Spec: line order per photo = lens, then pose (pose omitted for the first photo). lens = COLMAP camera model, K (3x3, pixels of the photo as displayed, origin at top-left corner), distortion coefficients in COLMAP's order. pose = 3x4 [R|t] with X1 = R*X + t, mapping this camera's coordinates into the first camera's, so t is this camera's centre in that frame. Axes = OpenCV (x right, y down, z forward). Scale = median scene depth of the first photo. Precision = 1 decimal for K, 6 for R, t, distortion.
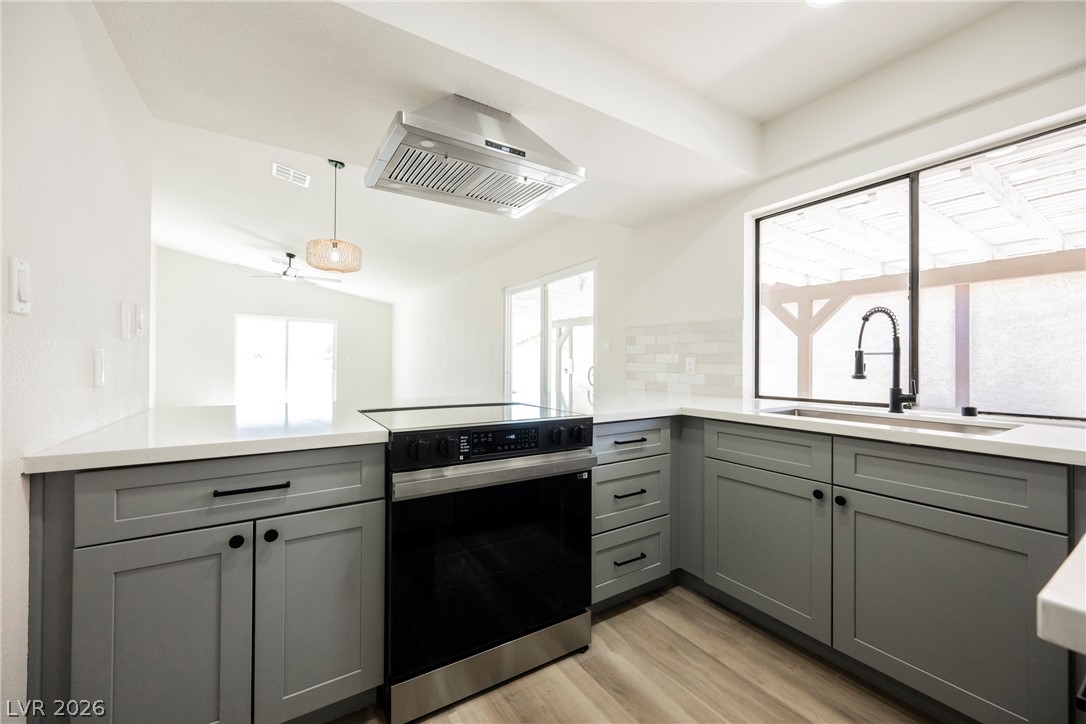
lens RADIAL K [[423.2, 0, 547.0], [0, 423.2, 357.8], [0, 0, 1]] dist [0.000093, 0.000305]
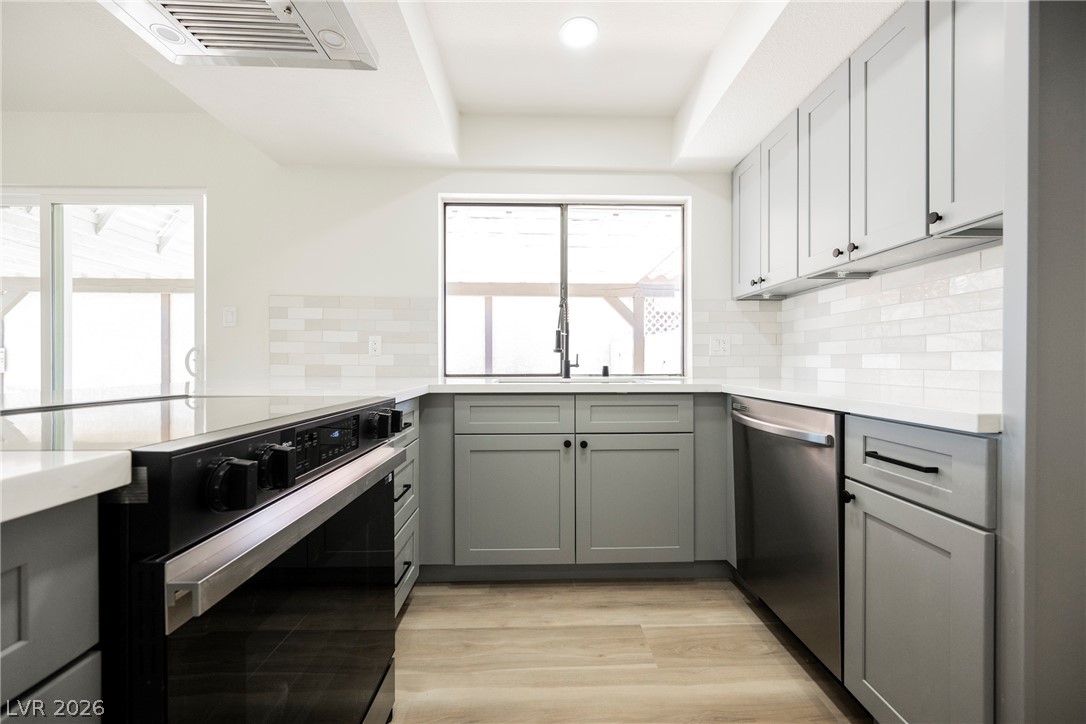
lens RADIAL K [[423.2, 0, 545.0], [0, 423.2, 357.1], [0, 0, 1]] dist [0.000093, 0.000305]
pose [[0.518839, 0.002676, 0.854868, -0.347592], [-0.008737, 0.999959, 0.002173, 0.057626], [-0.854828, -0.008596, 0.518841, 0.344089]]
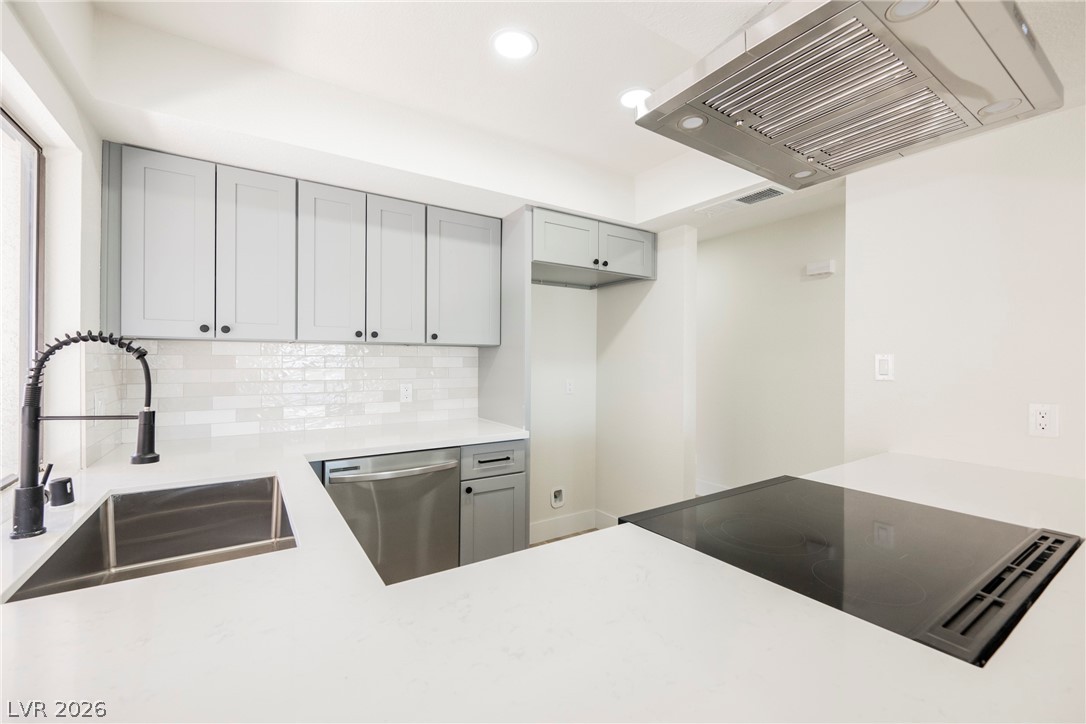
lens RADIAL K [[455.9, 0, 543.3], [0, 455.9, 359.6], [0, 0, 1]] dist [0.002928, 0.000157]
pose [[-0.999939, -0.010637, -0.003017, 0.201187], [-0.010598, 0.999863, -0.012677, -0.077783], [0.003151, -0.012644, -0.999915, 1.495019]]
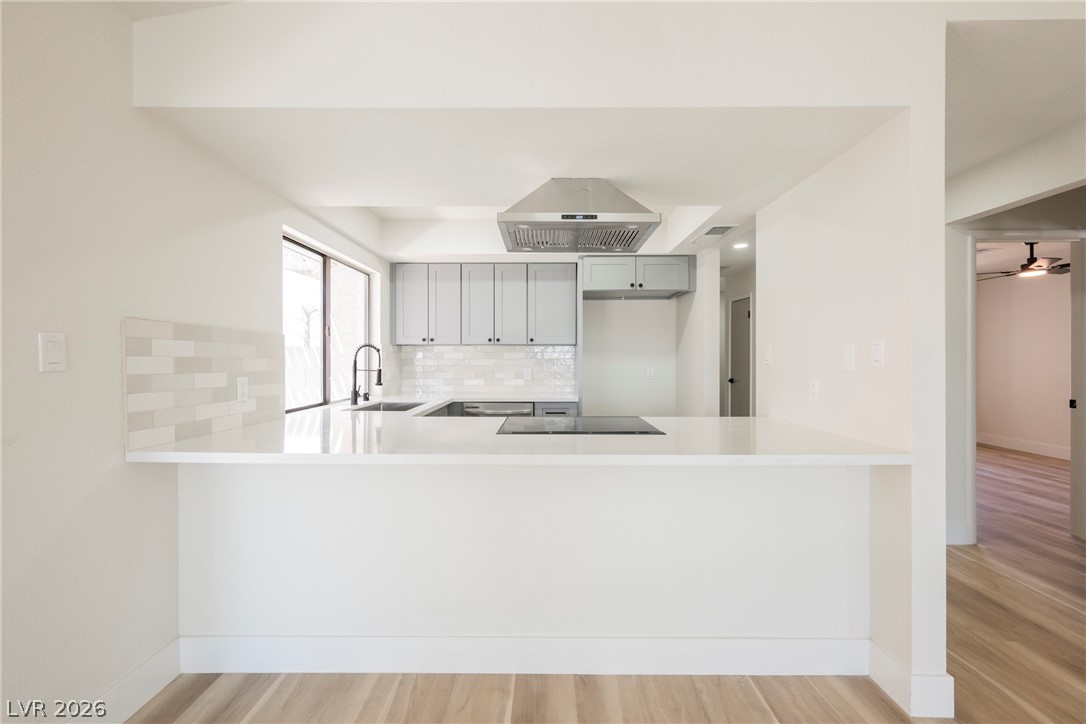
lens RADIAL K [[455.9, 0, 542.1], [0, 455.9, 361.2], [0, 0, 1]] dist [0.002928, 0.000157]
pose [[-0.833330, -0.009106, 0.552701, -0.780722], [-0.012094, 0.999925, -0.001761, -0.049239], [-0.552643, -0.008151, -0.833378, 2.026750]]
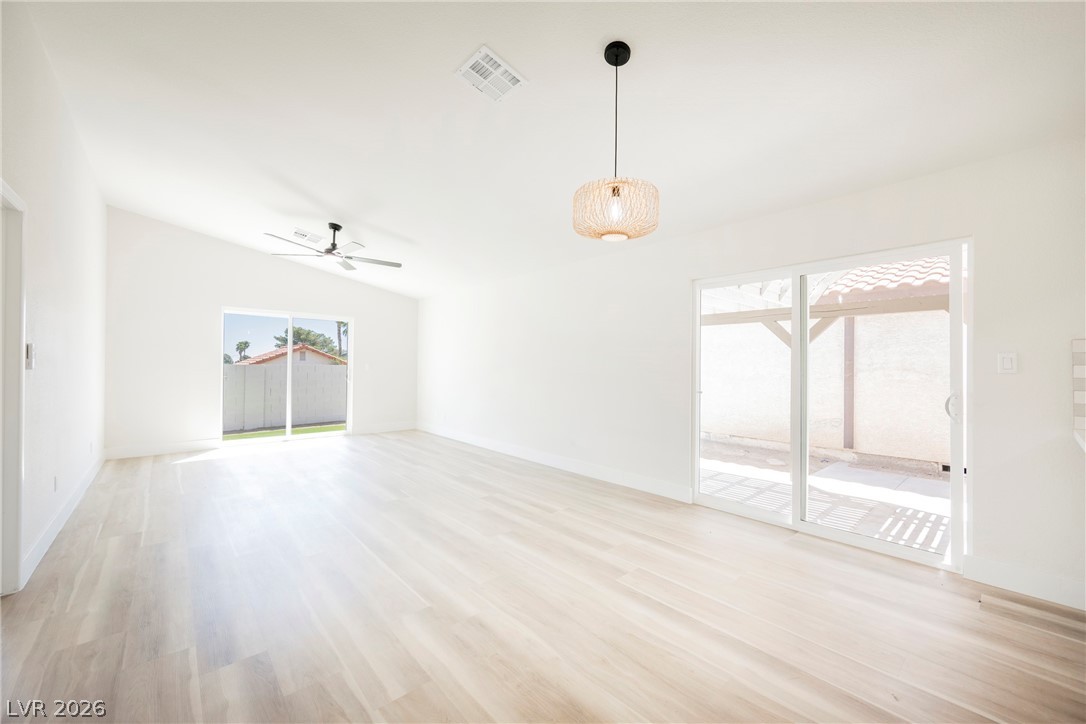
lens RADIAL K [[430.6, 0, 547.9], [0, 430.6, 362.3], [0, 0, 1]] dist [-0.000233, -0.000003]
pose [[0.989572, 0.006557, 0.143888, -1.279393], [-0.007232, 0.999965, 0.004168, -0.053687], [-0.143856, -0.005166, 0.989585, 0.775403]]
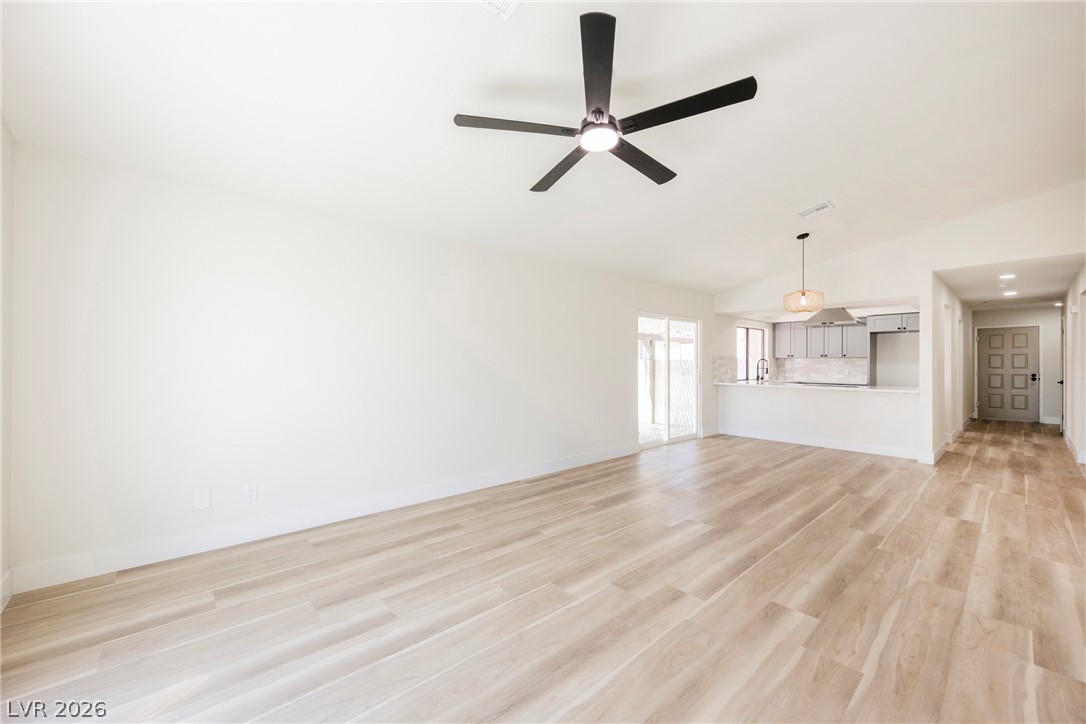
lens RADIAL K [[423.2, 0, 547.8], [0, 423.2, 364.7], [0, 0, 1]] dist [0.000093, 0.000305]
pose [[-0.153213, -0.007898, 0.988162, -3.366640], [-0.014899, 0.999873, 0.005681, -0.039585], [-0.988081, -0.013852, -0.153311, 3.896299]]
